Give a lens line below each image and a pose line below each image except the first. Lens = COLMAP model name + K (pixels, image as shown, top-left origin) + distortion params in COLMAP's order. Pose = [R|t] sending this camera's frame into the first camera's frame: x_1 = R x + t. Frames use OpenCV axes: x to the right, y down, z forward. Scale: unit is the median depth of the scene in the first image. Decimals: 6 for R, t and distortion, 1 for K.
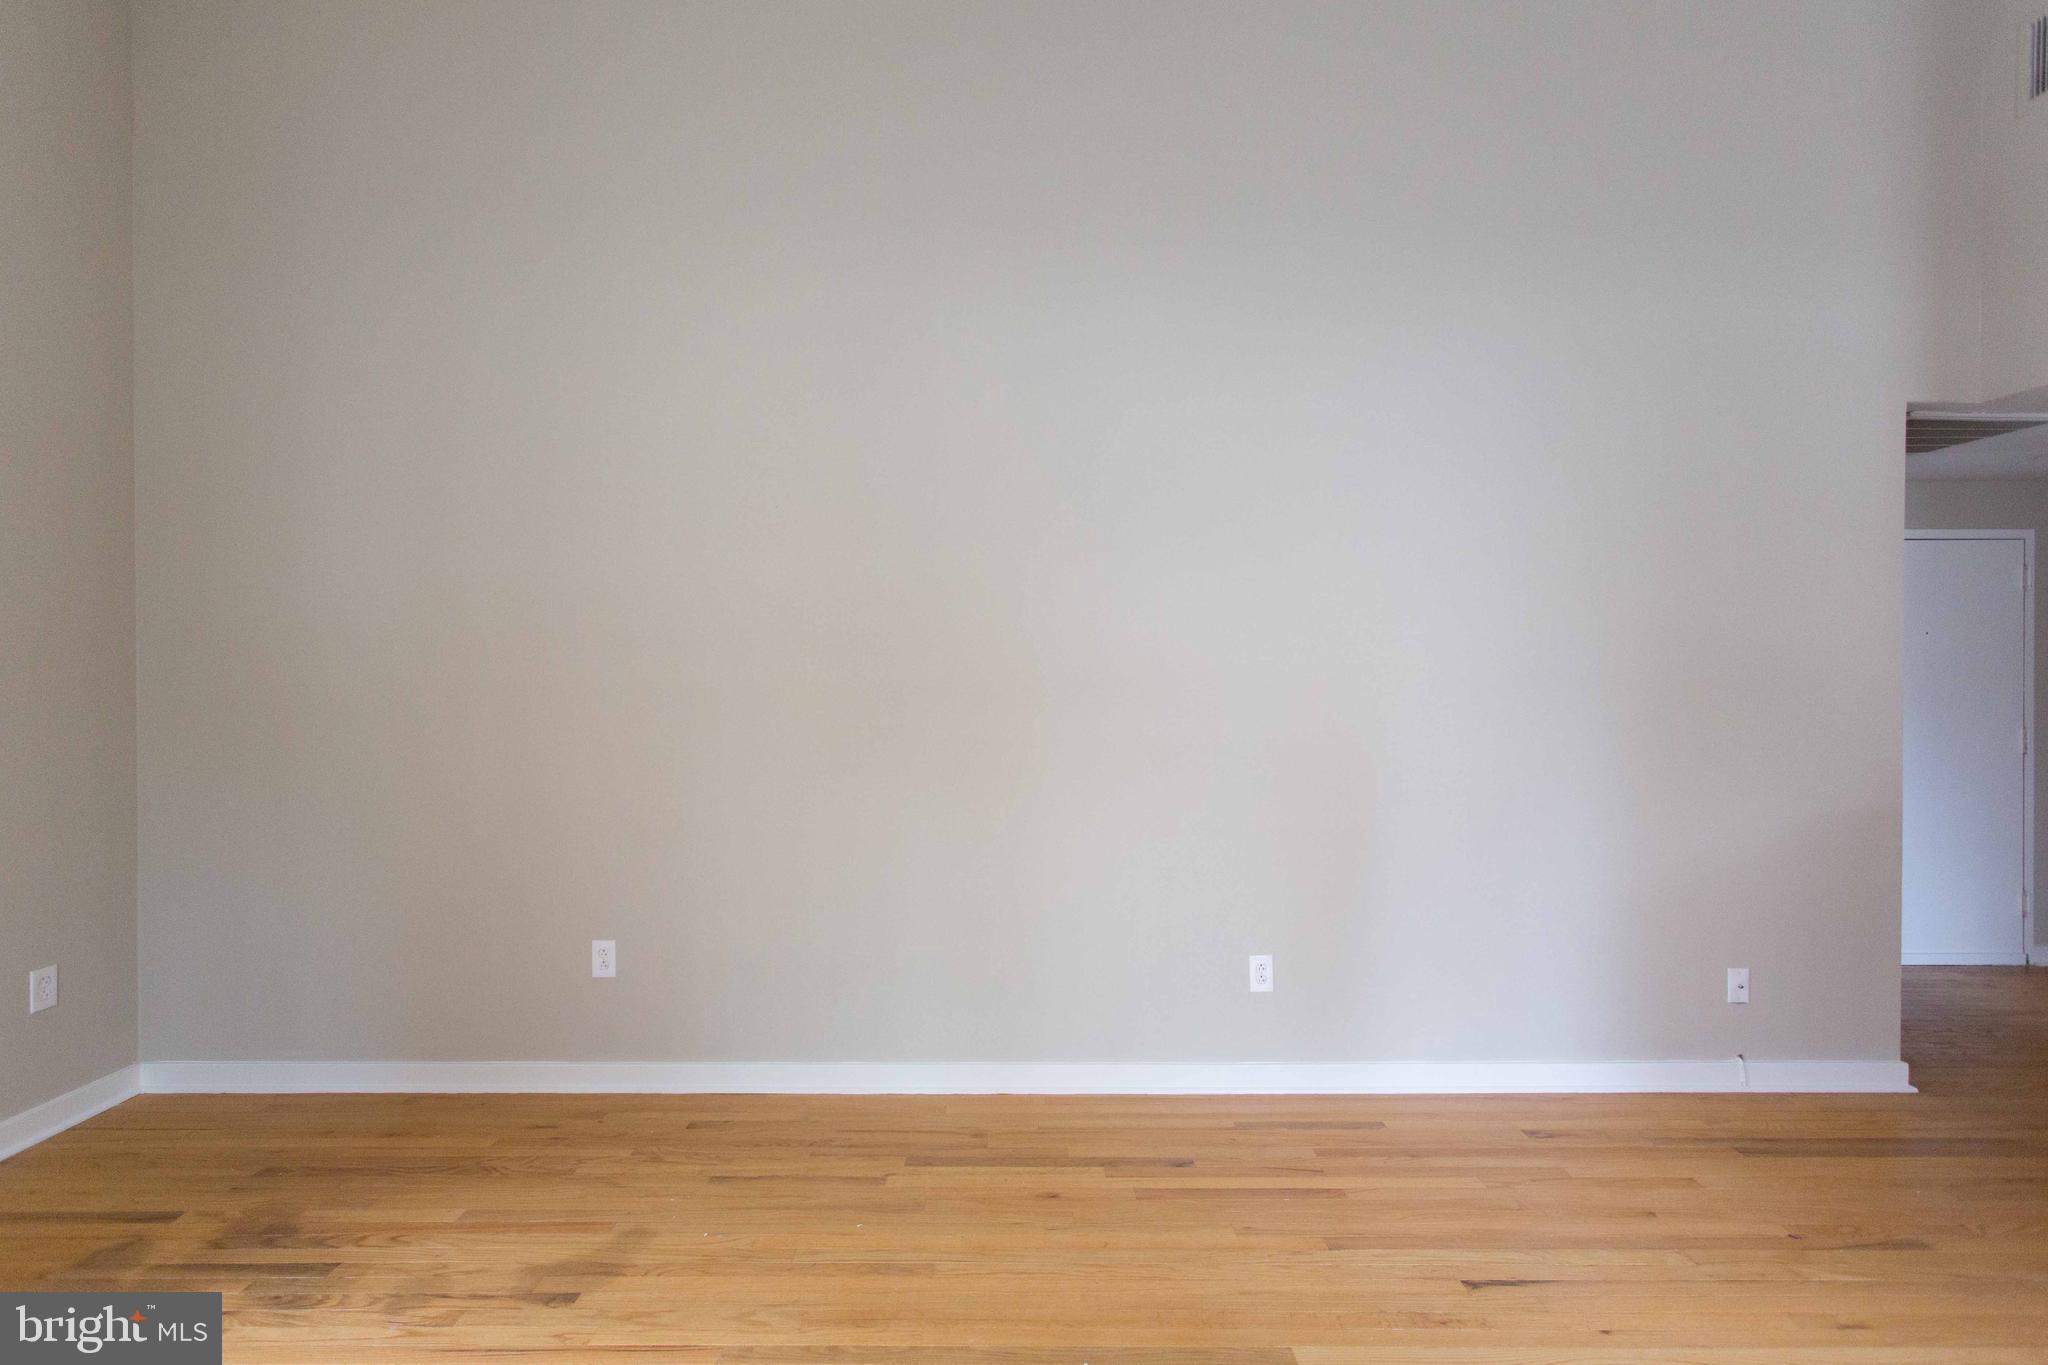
lens RADIAL K [[994.2, 0, 1024.0], [0, 994.2, 682.5], [0, 0, 1]] dist [0.000374, 0.000783]
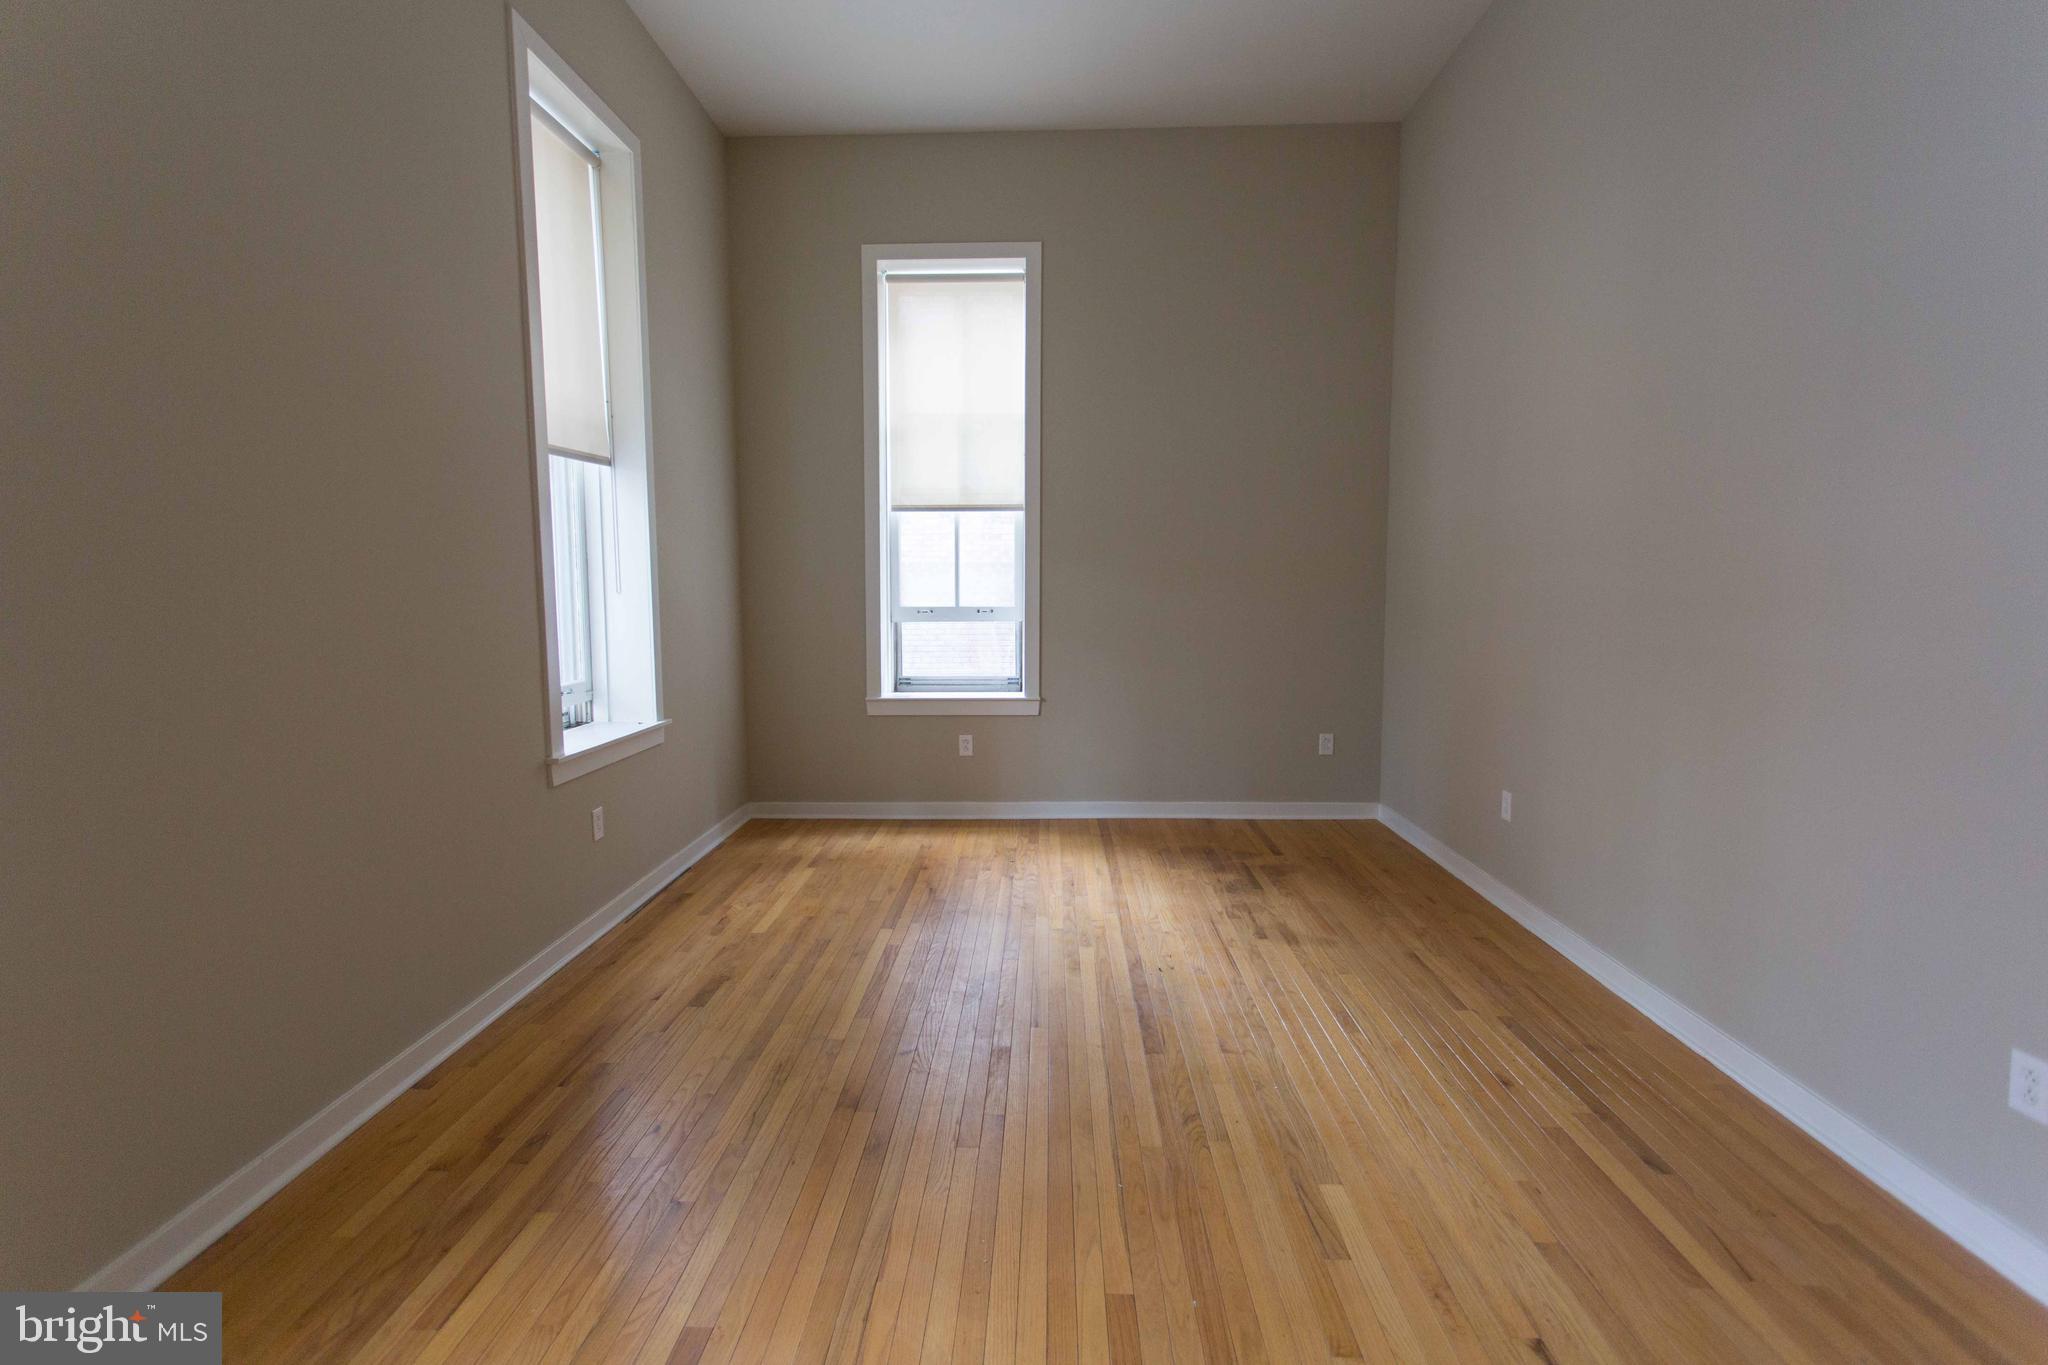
lens RADIAL K [[965.4, 0, 1016.0], [0, 965.4, 685.6], [0, 0, 1]] dist [0.001617, 0.001619]
pose [[-0.035596, 0.107730, -0.993543, 0.996478], [-0.002056, 0.994163, 0.107871, -0.011366], [0.999364, 0.005883, -0.035167, 0.502219]]
